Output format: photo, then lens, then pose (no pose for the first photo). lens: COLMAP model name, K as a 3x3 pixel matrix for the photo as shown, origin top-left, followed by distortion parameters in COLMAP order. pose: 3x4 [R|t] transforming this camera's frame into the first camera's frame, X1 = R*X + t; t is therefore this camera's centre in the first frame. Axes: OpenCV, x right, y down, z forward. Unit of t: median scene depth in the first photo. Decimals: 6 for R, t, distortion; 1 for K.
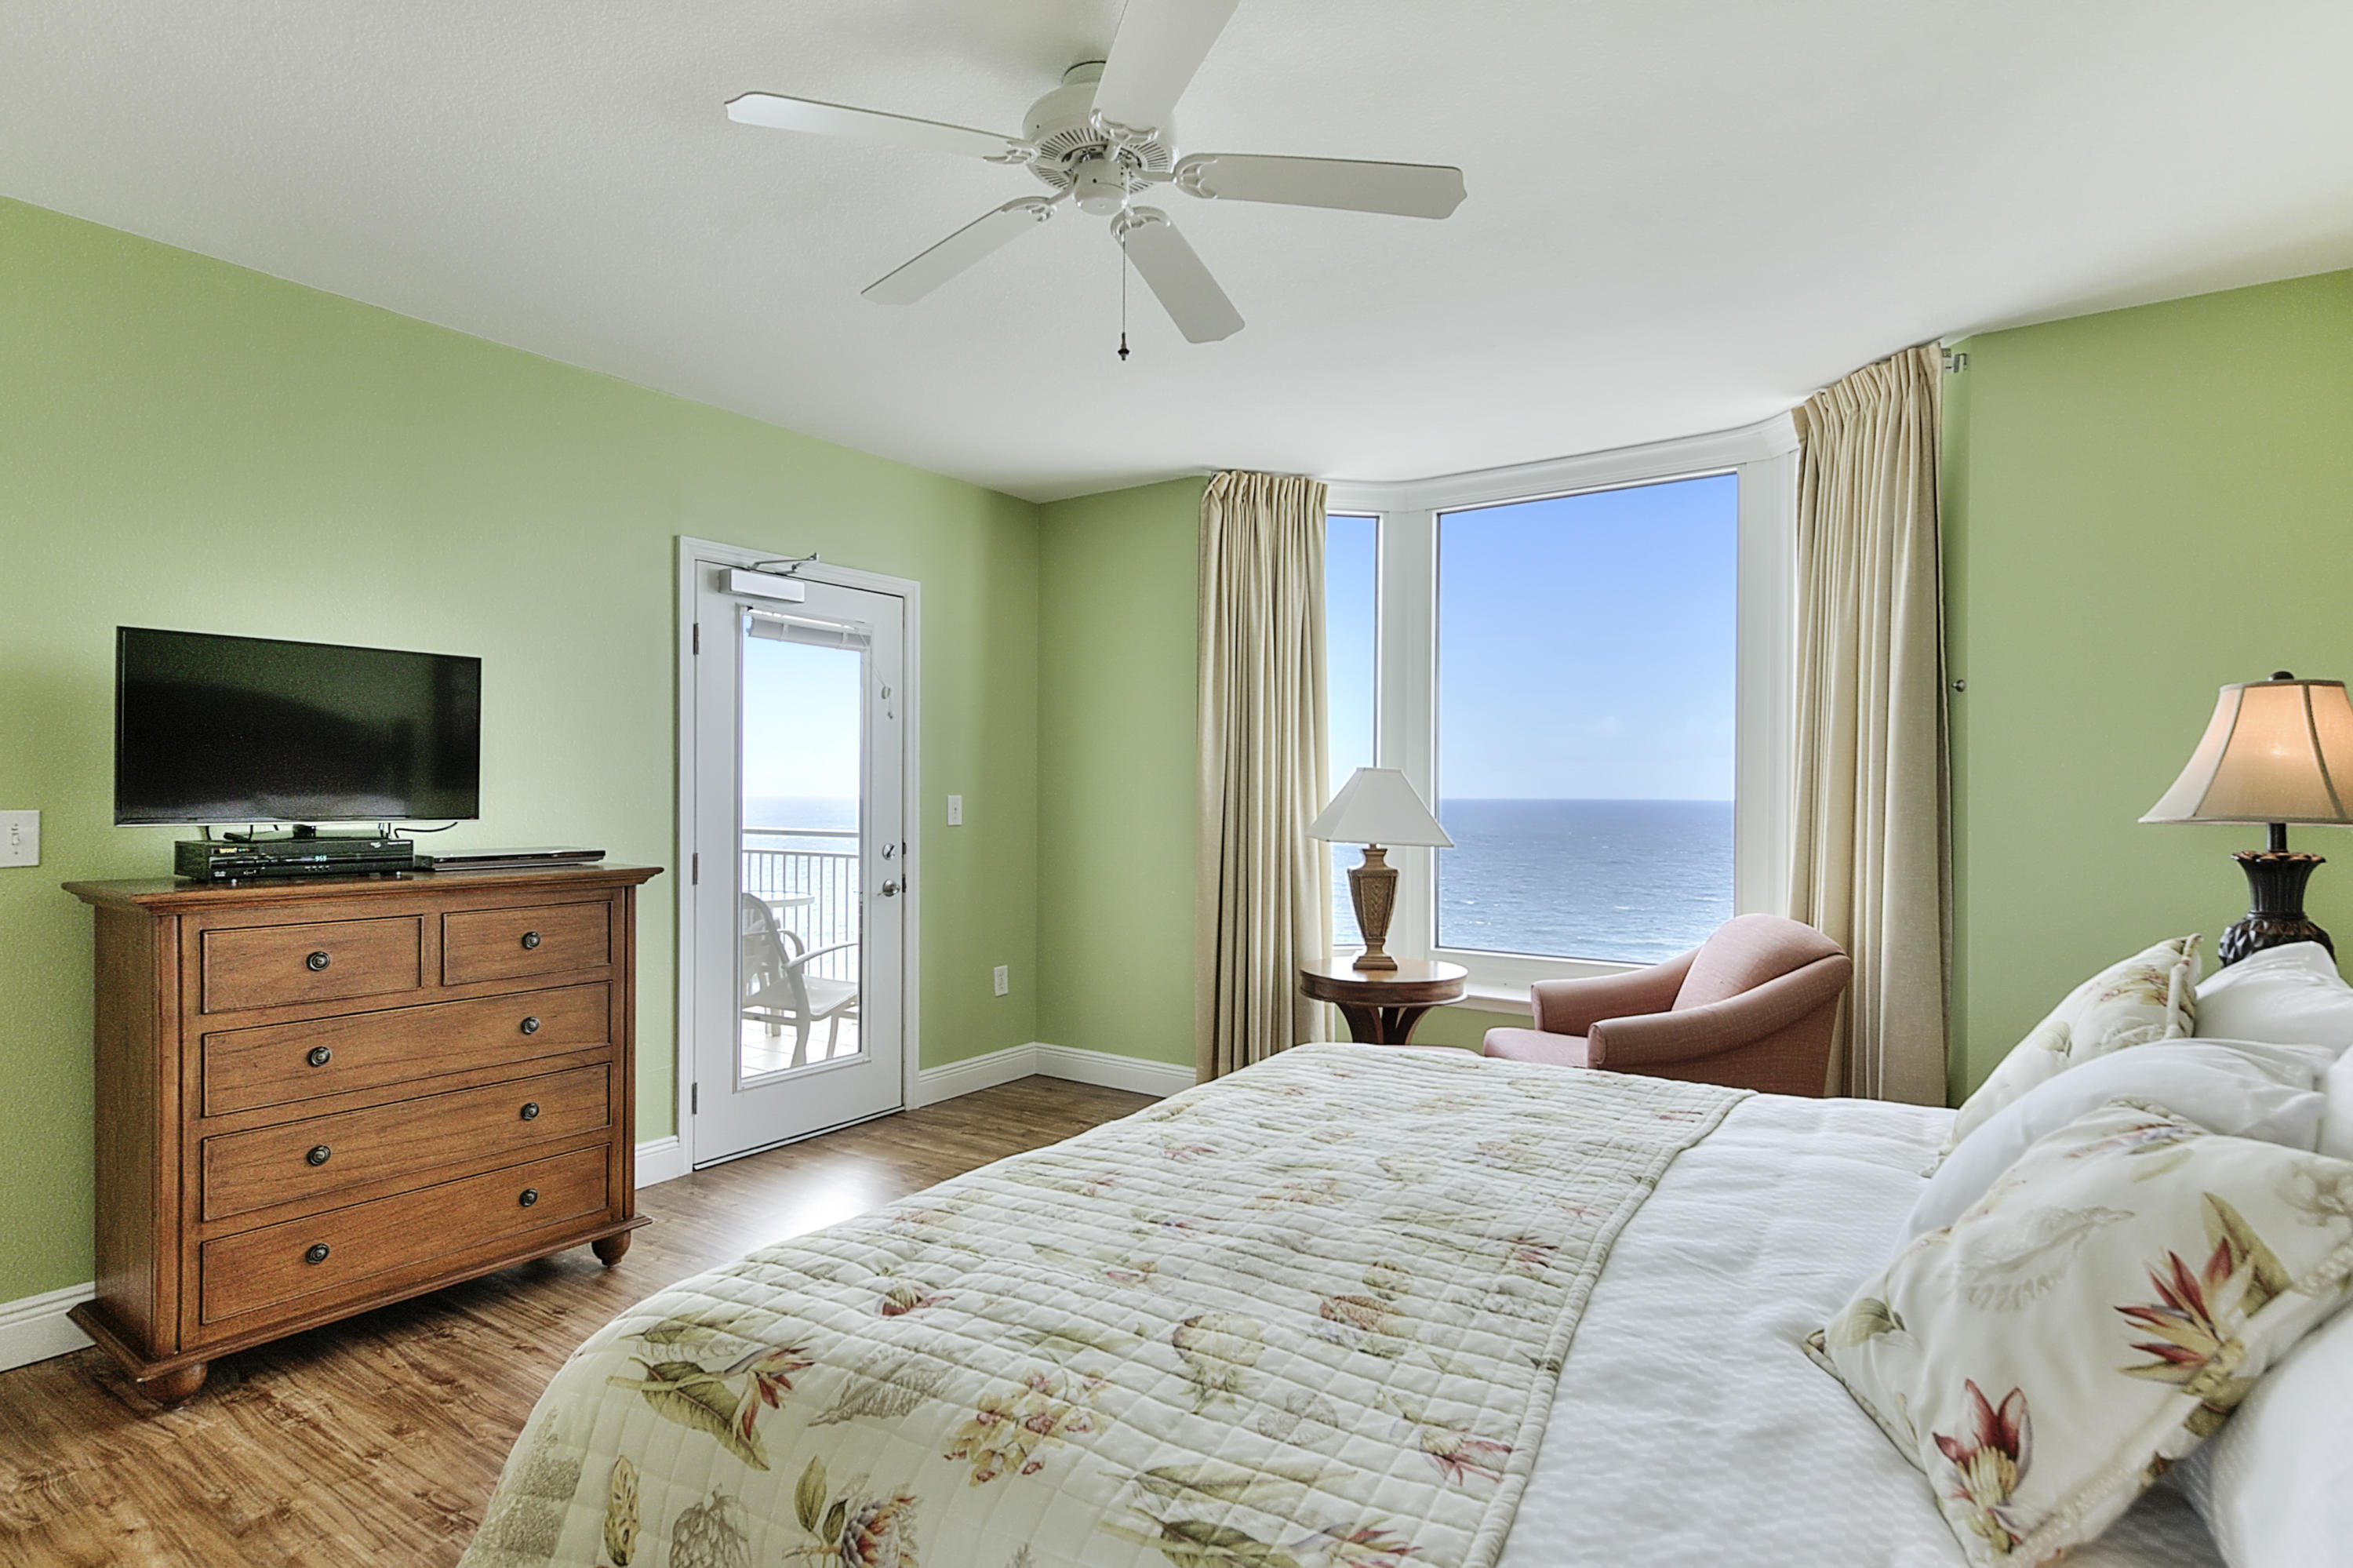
lens RADIAL K [[1226.5, 0, 1176.5], [0, 1226.5, 784.0], [0, 0, 1]] dist [0.001400, -0.000075]
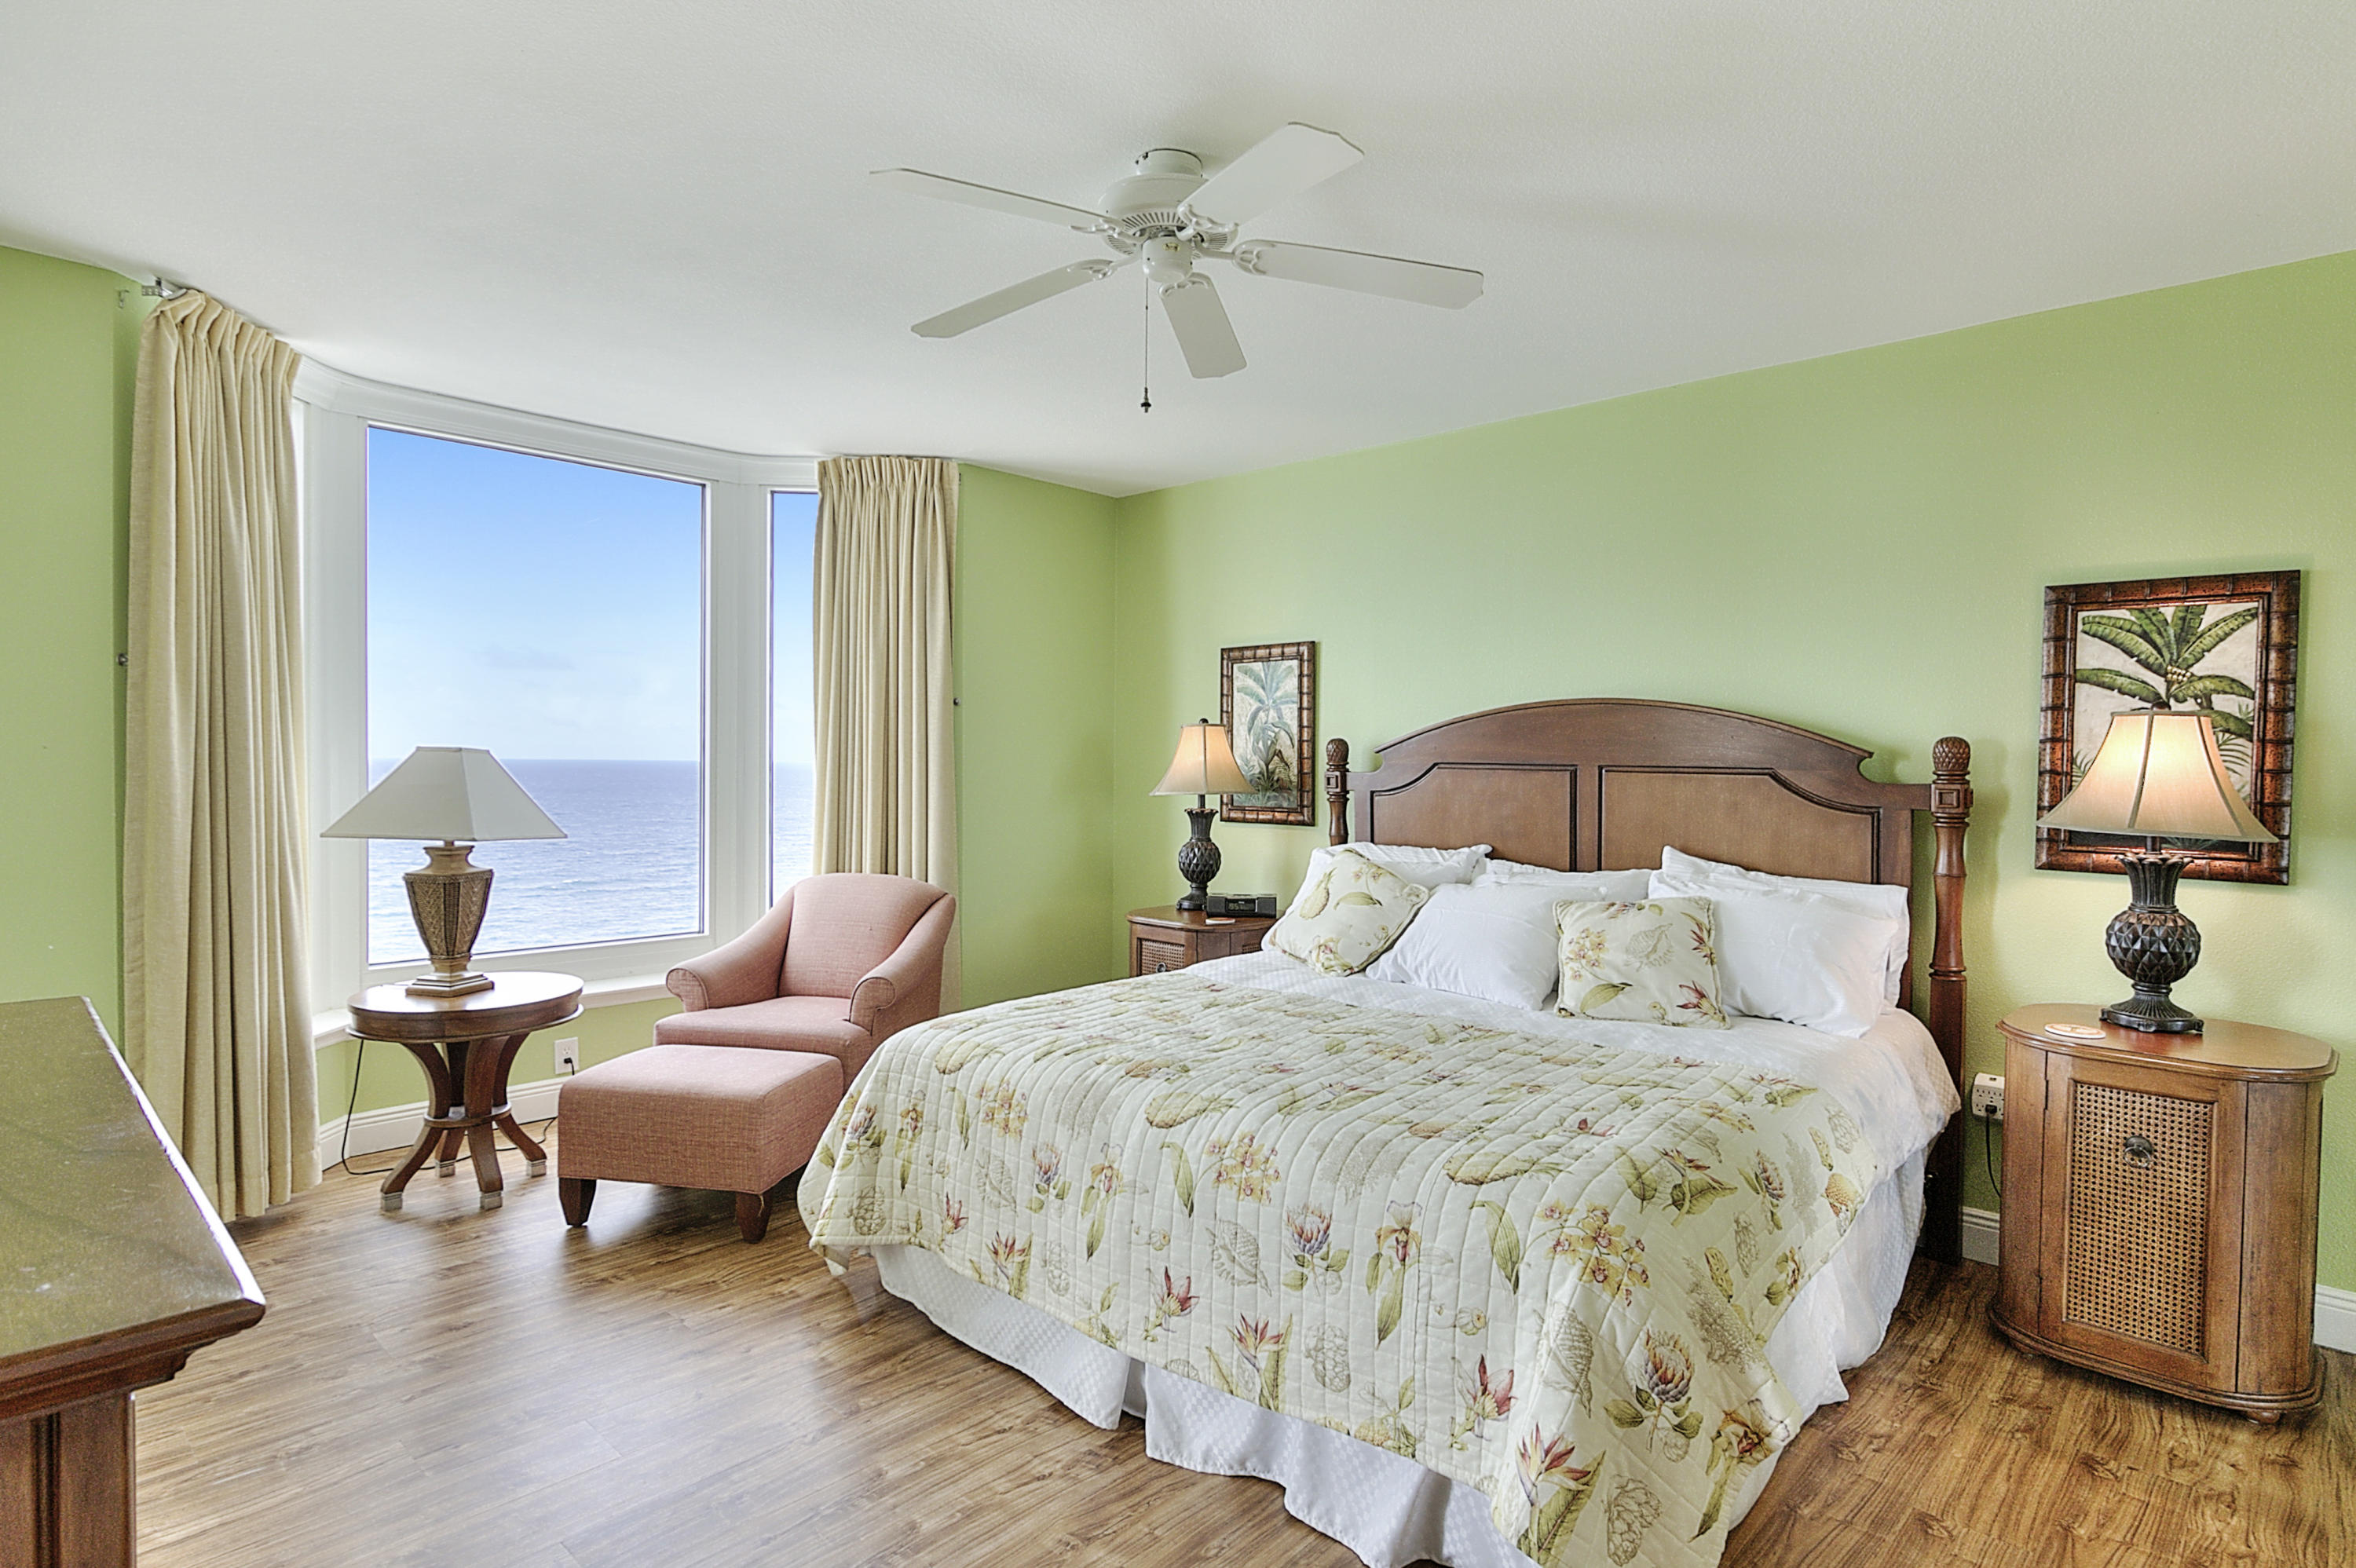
lens RADIAL K [[1180.0, 0, 1207.5], [0, 1180.0, 784.6], [0, 0, 1]] dist [0.000579, -0.000295]
pose [[0.137313, -0.018958, 0.990346, -0.671183], [-0.017465, 0.999615, 0.021557, -0.017140], [-0.990374, -0.020256, 0.136929, 0.486345]]
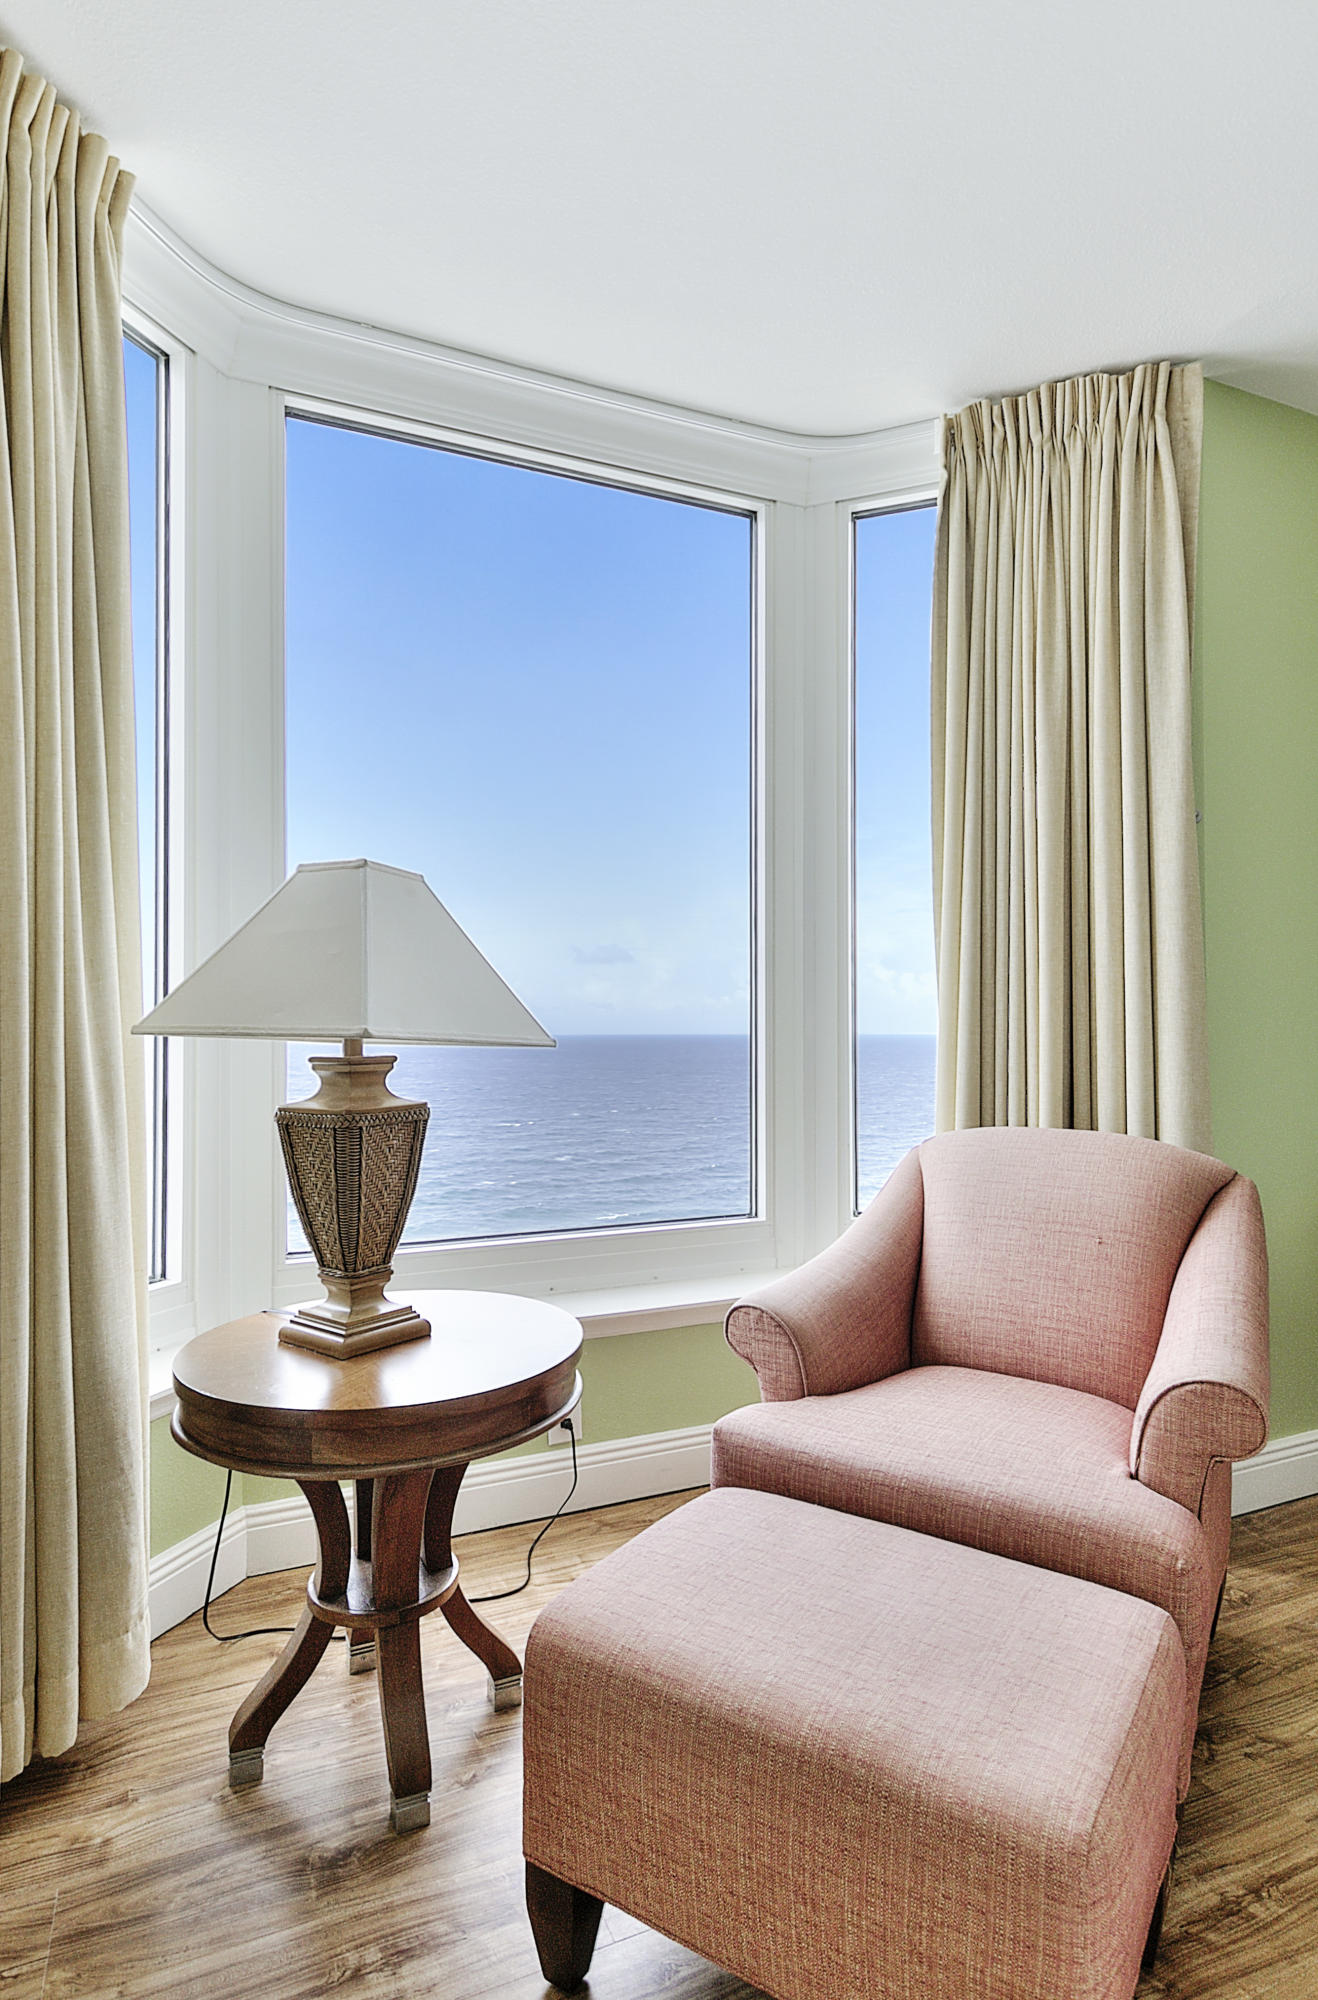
lens RADIAL K [[997.9, 0, 659.0], [0, 997.9, 1000.0], [0, 0, 1]] dist [0.041772, -0.022001]
pose [[0.537771, 0.017253, 0.842914, -0.086058], [-0.002078, 0.999815, -0.019139, 0.049332], [-0.843088, 0.008541, 0.537707, 0.896752]]
